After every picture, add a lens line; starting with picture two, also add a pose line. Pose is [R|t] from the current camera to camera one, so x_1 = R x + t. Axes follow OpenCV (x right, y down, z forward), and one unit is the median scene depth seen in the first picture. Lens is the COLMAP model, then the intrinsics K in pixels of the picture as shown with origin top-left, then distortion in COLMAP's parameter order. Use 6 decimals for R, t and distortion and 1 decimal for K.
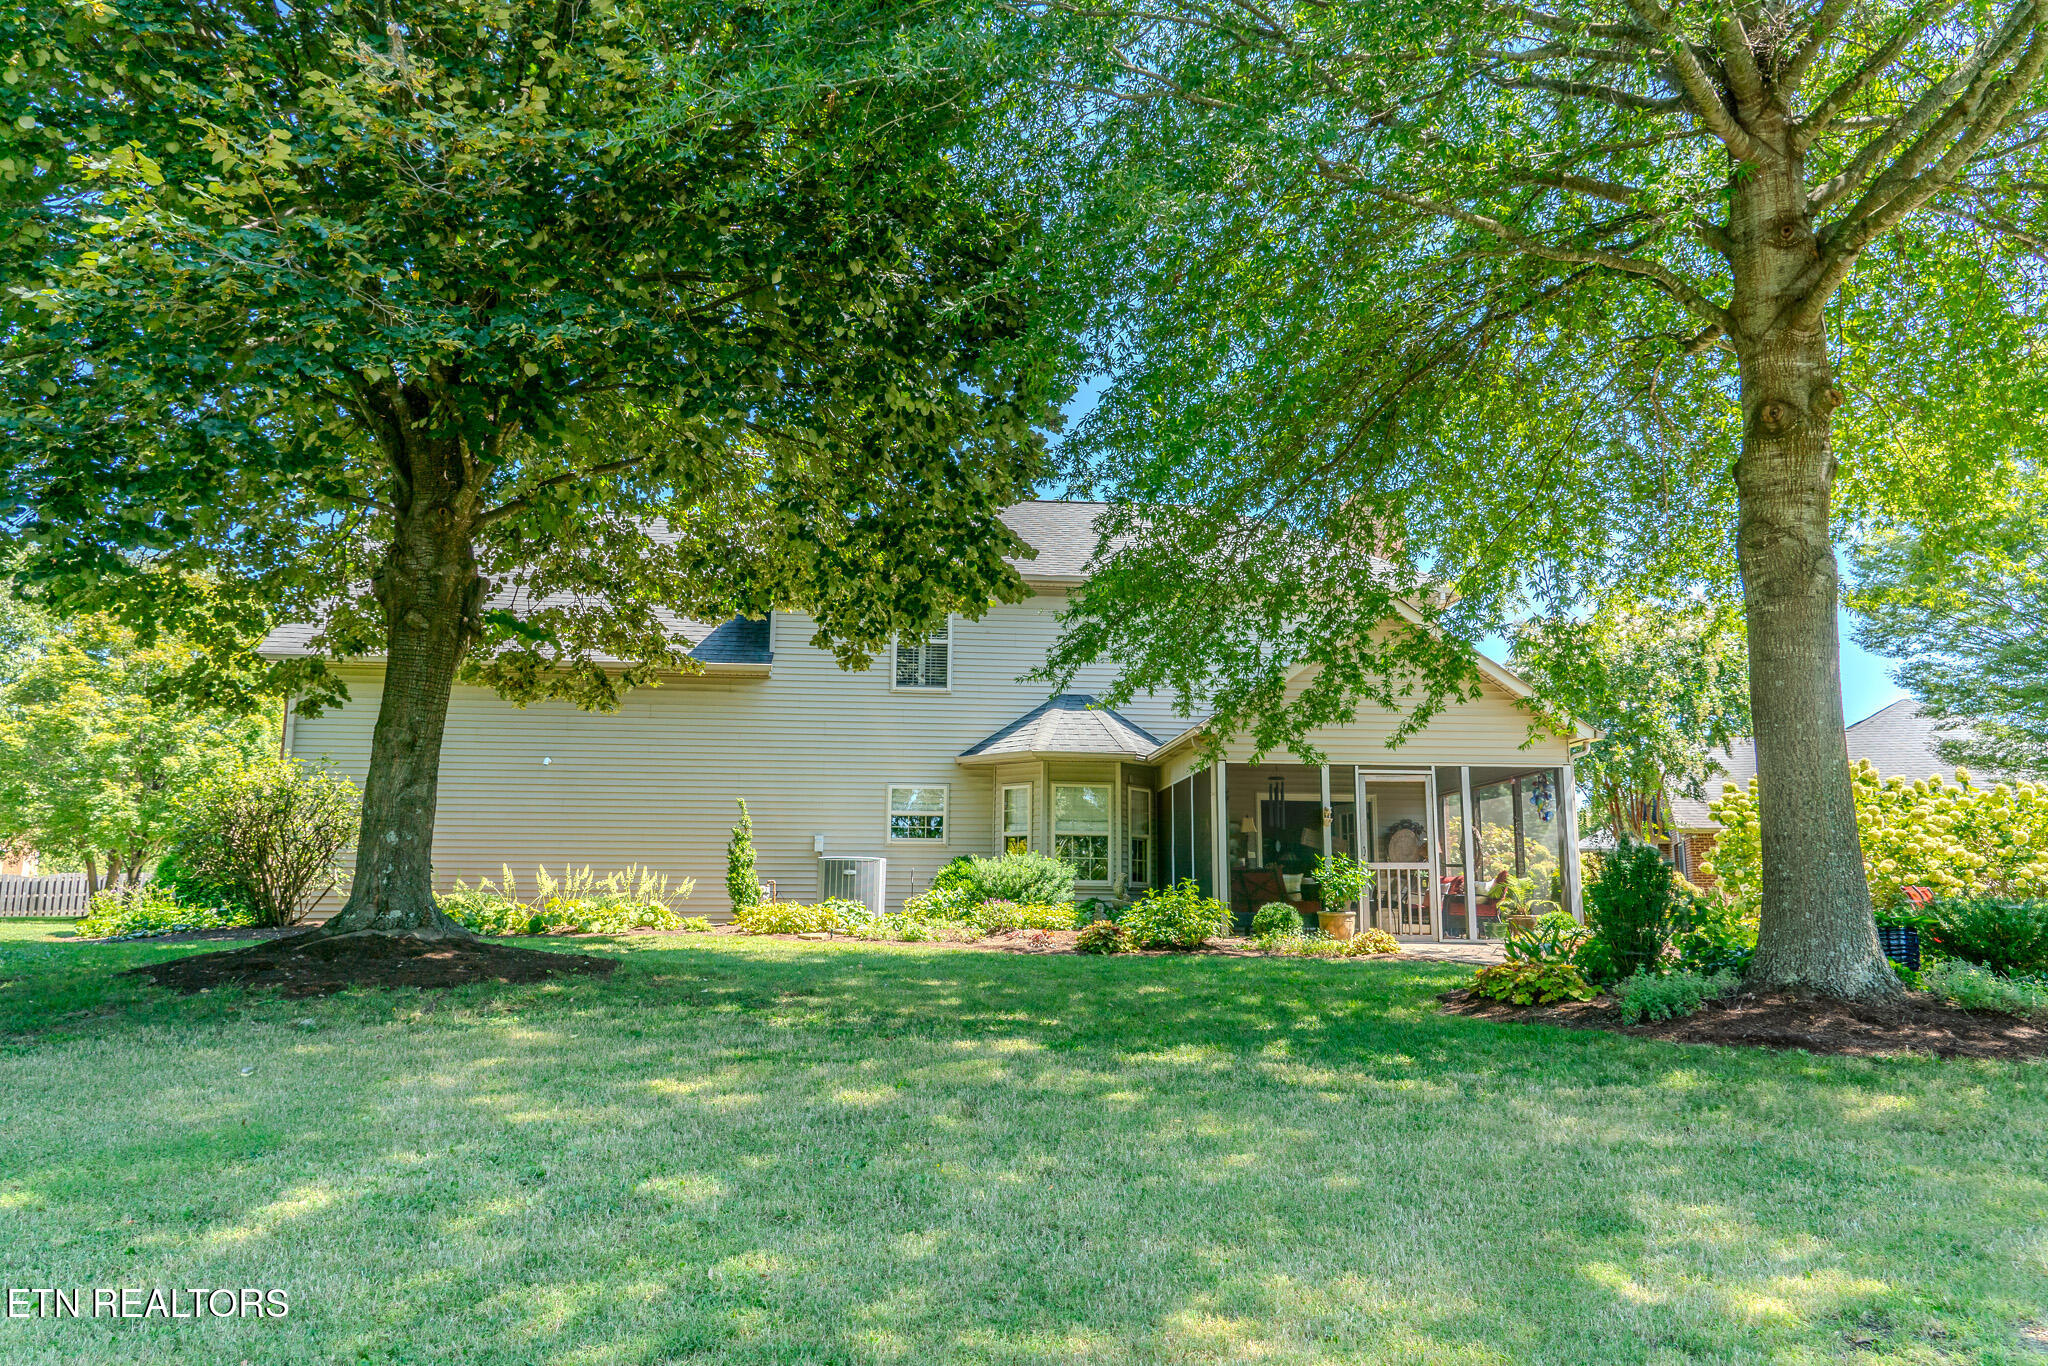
lens RADIAL K [[1376.8, 0, 1022.3], [0, 1376.8, 682.0], [0, 0, 1]] dist [0.005439, 0.000382]
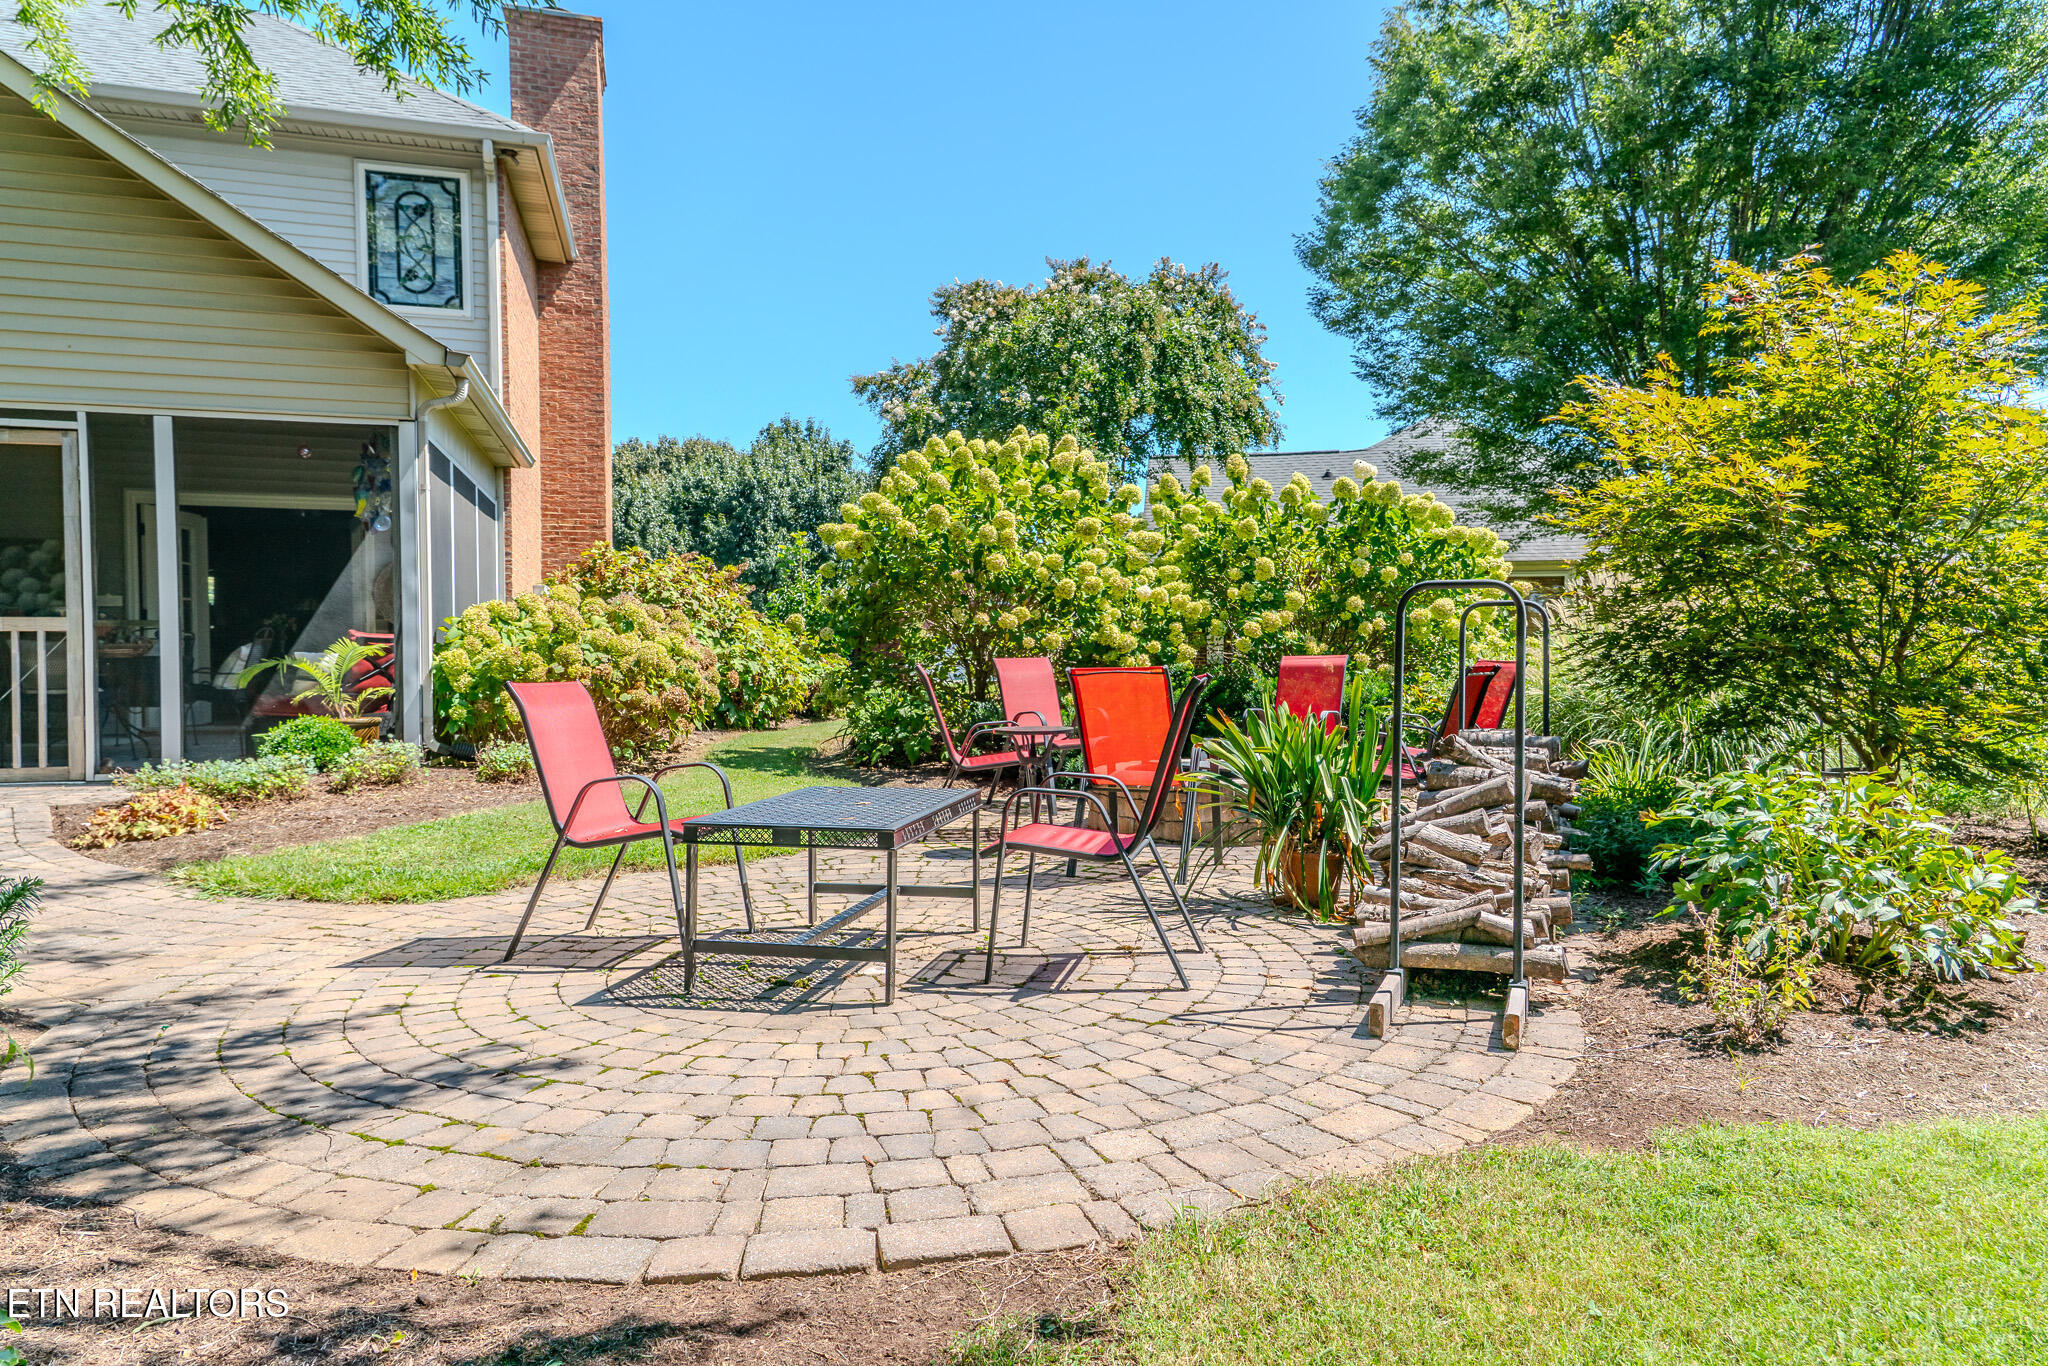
lens RADIAL K [[1376.8, 0, 1024.9], [0, 1376.8, 690.0], [0, 0, 1]] dist [0.005439, 0.000382]
pose [[0.981350, -0.016418, 0.191525, 0.307100], [-0.019557, 0.982649, 0.184441, 0.035819], [-0.191230, -0.184747, 0.964002, 0.275828]]
